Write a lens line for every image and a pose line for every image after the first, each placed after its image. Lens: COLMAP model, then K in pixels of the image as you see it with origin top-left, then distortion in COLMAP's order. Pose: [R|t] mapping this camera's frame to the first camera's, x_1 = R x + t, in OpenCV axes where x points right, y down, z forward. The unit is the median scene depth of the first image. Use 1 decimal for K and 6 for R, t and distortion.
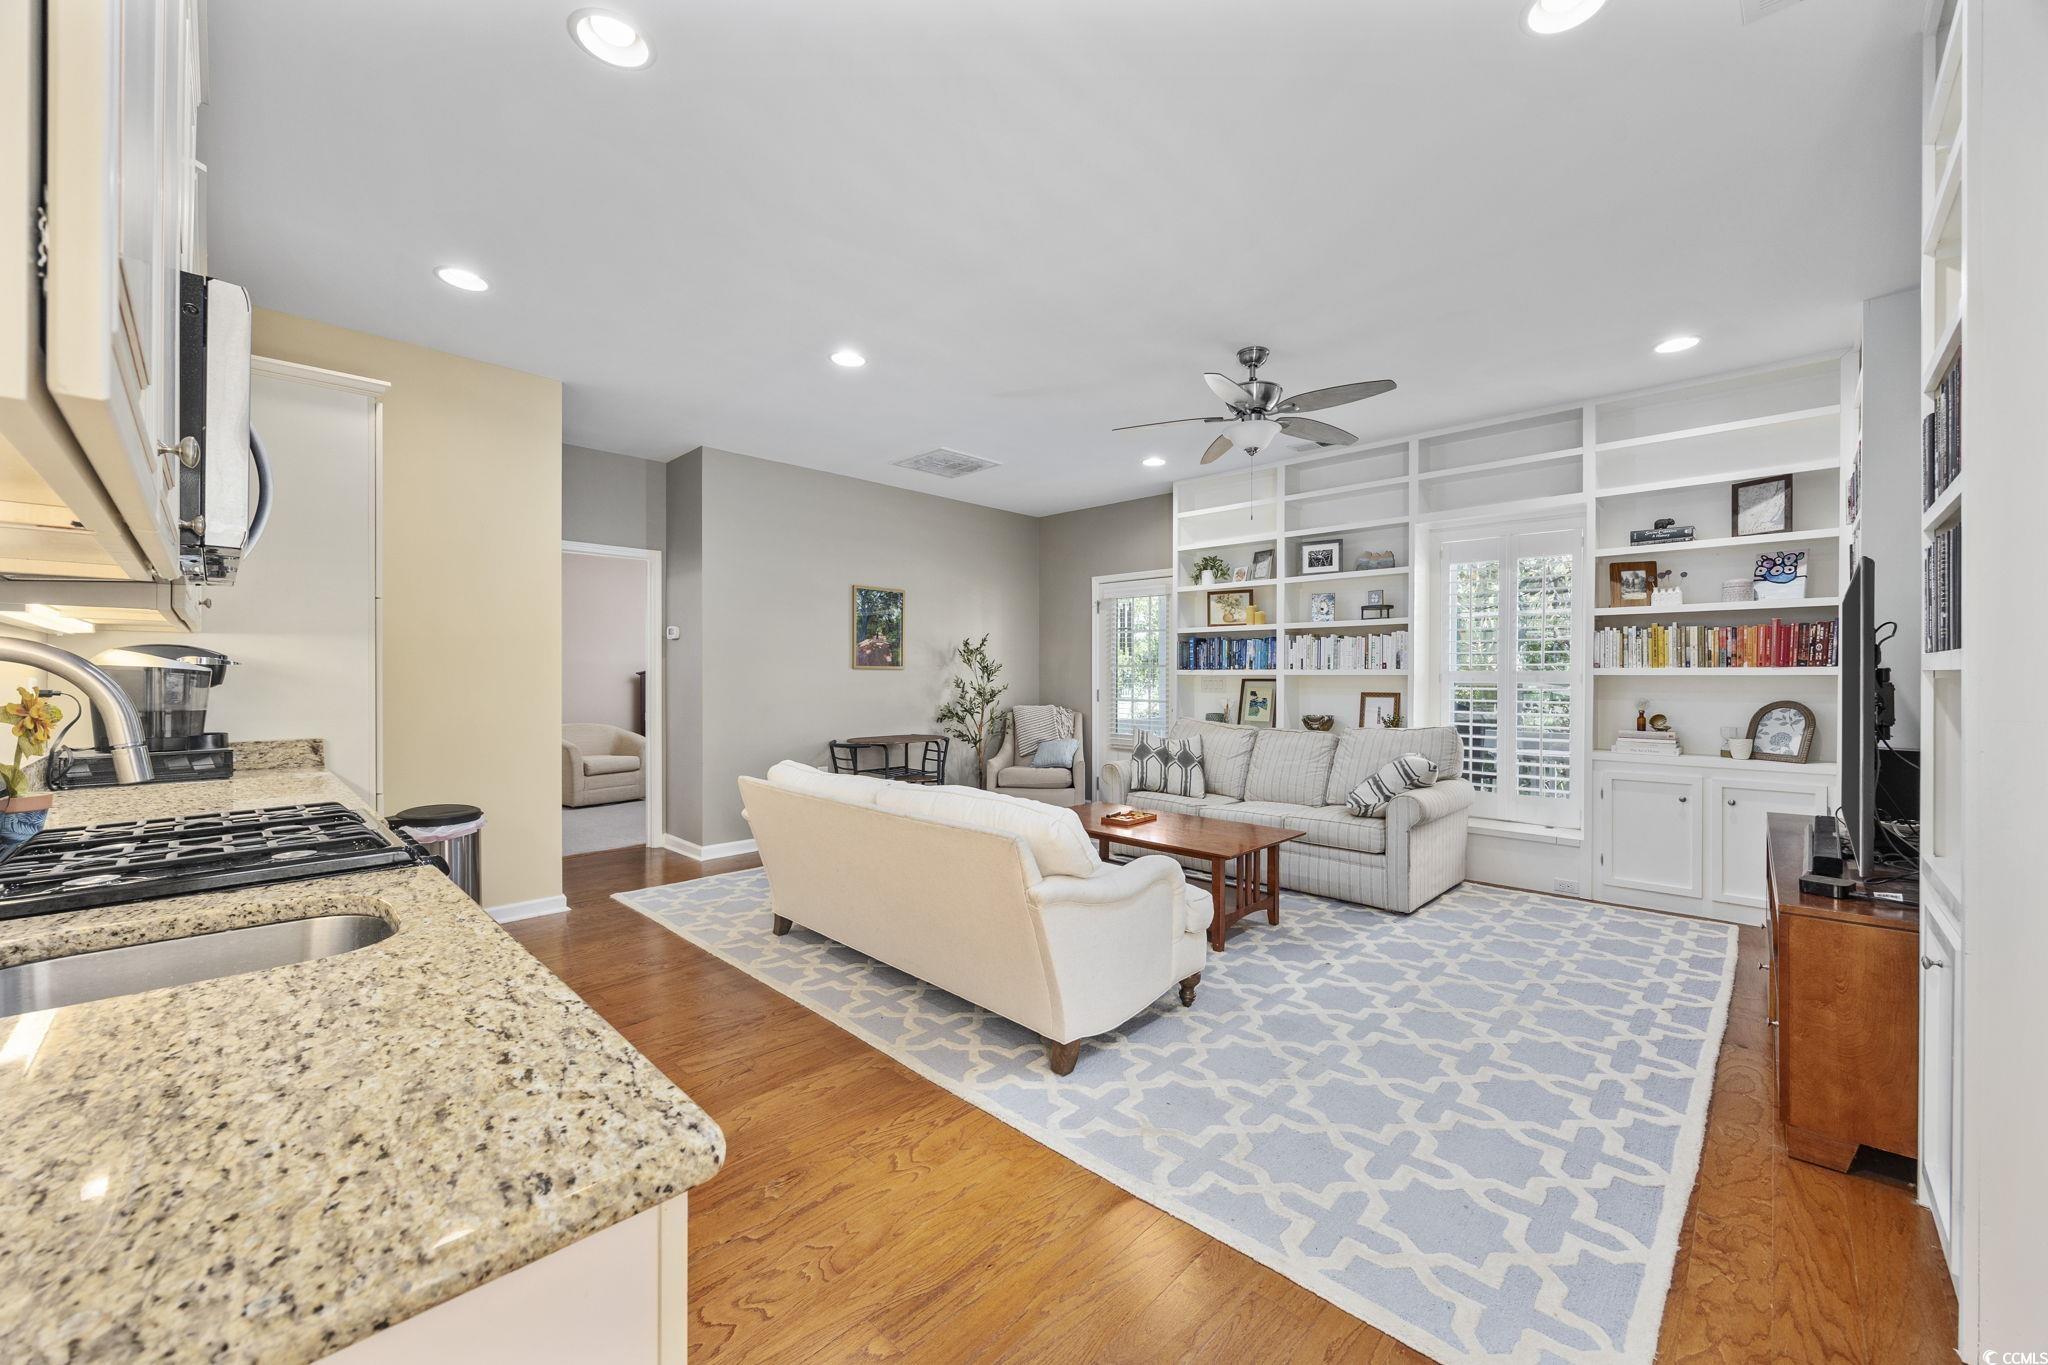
lens RADIAL K [[789.9, 0, 1028.3], [0, 789.9, 679.2], [0, 0, 1]] dist [-0.006162, 0.000272]
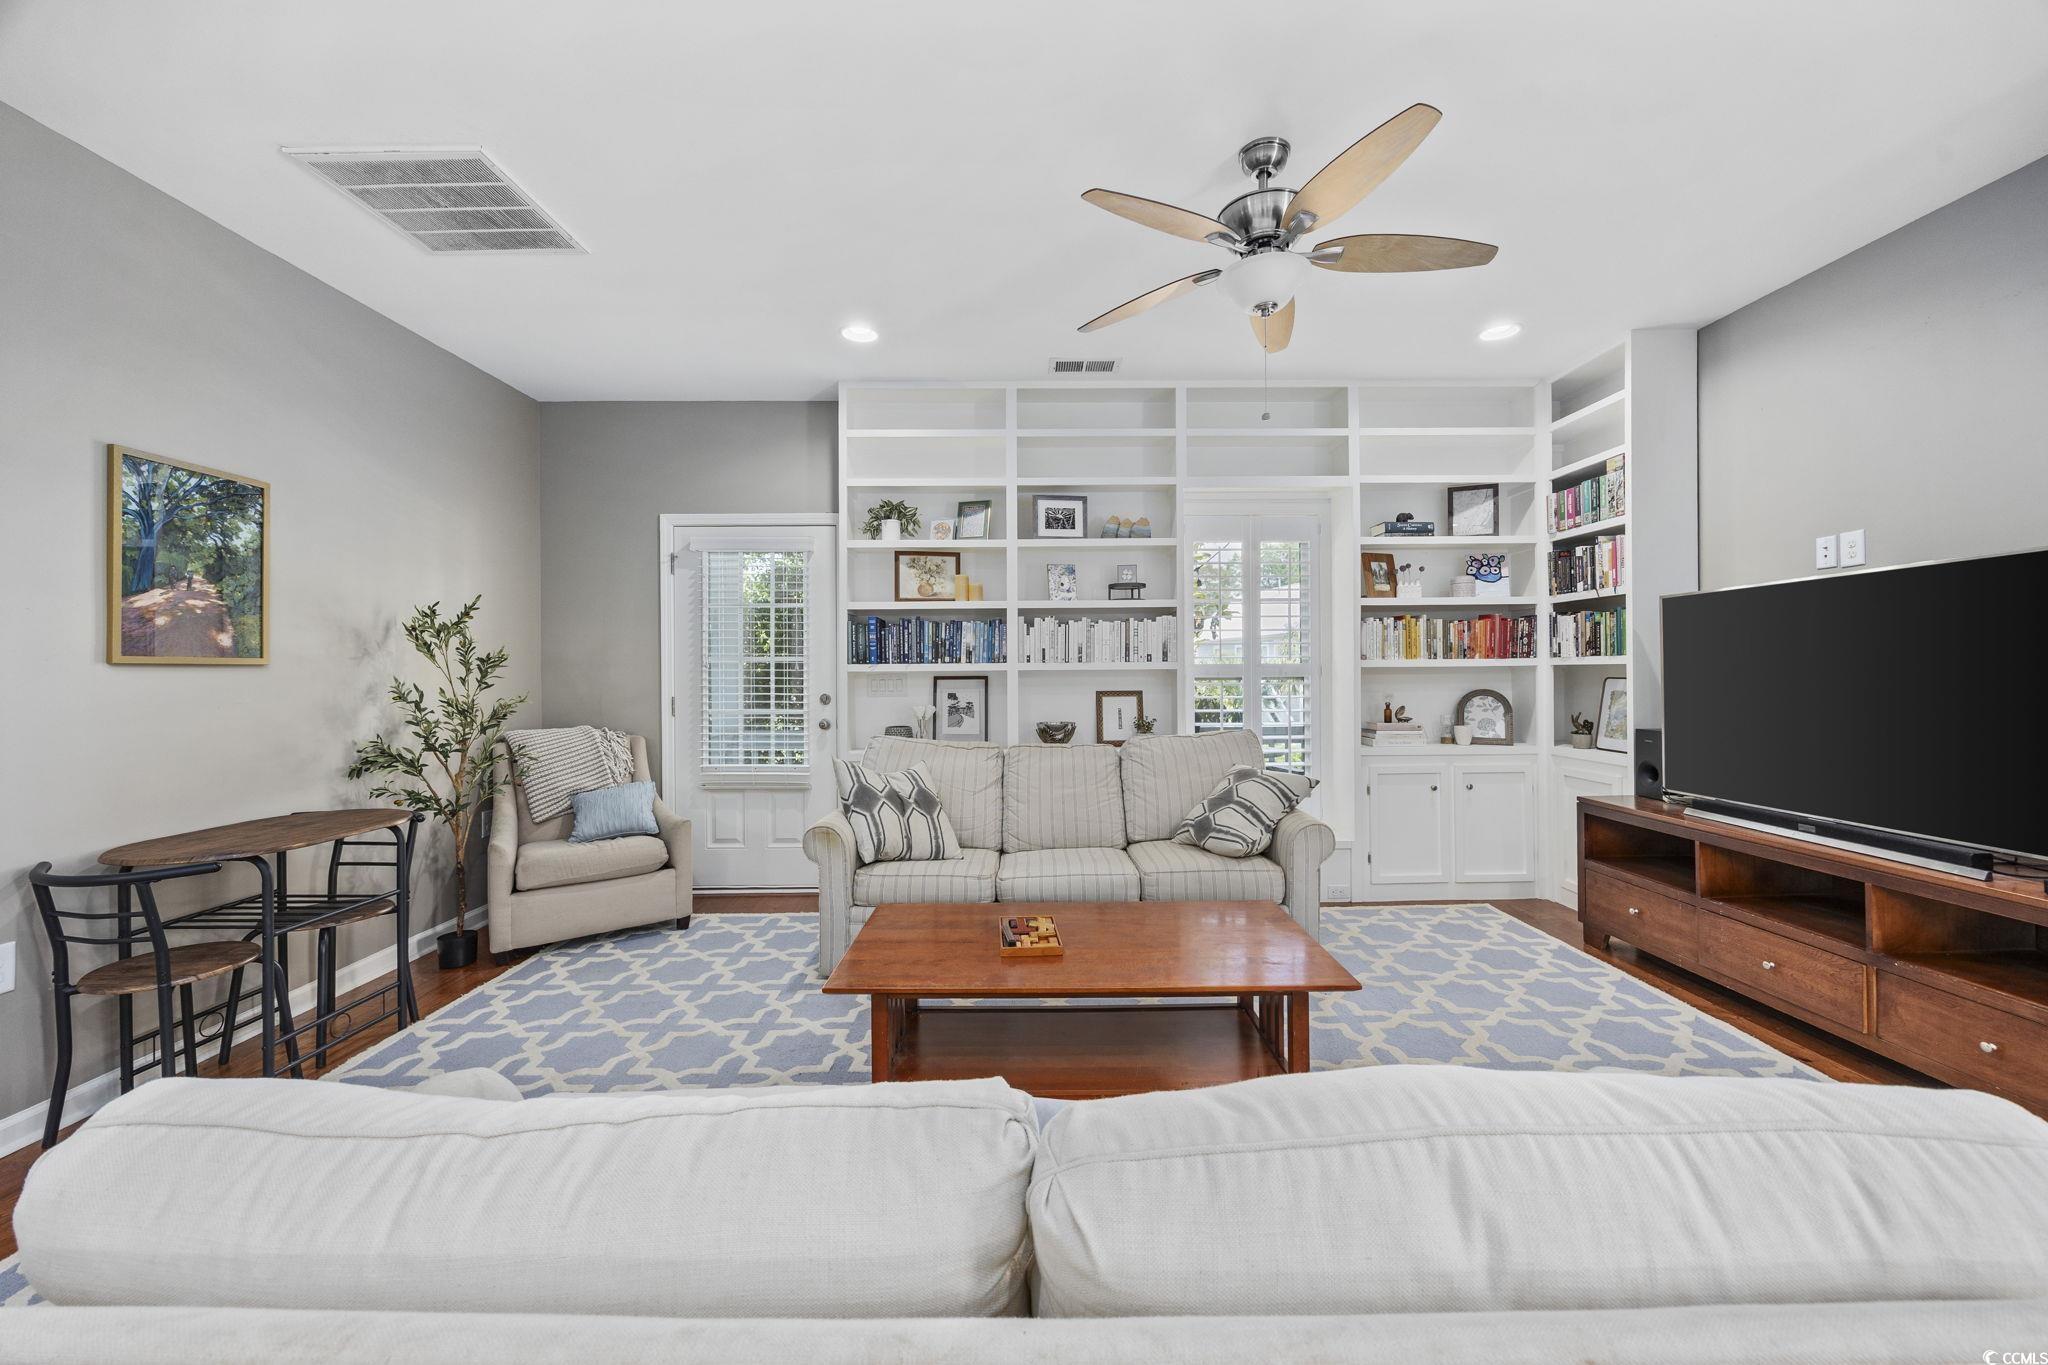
lens RADIAL K [[789.9, 0, 1026.1], [0, 789.9, 668.6], [0, 0, 1]] dist [-0.006162, 0.000272]
pose [[0.709319, -0.007590, 0.704847, -0.190950], [0.012993, 0.999913, -0.002308, -0.005154], [-0.704768, 0.010795, 0.709356, 0.462813]]
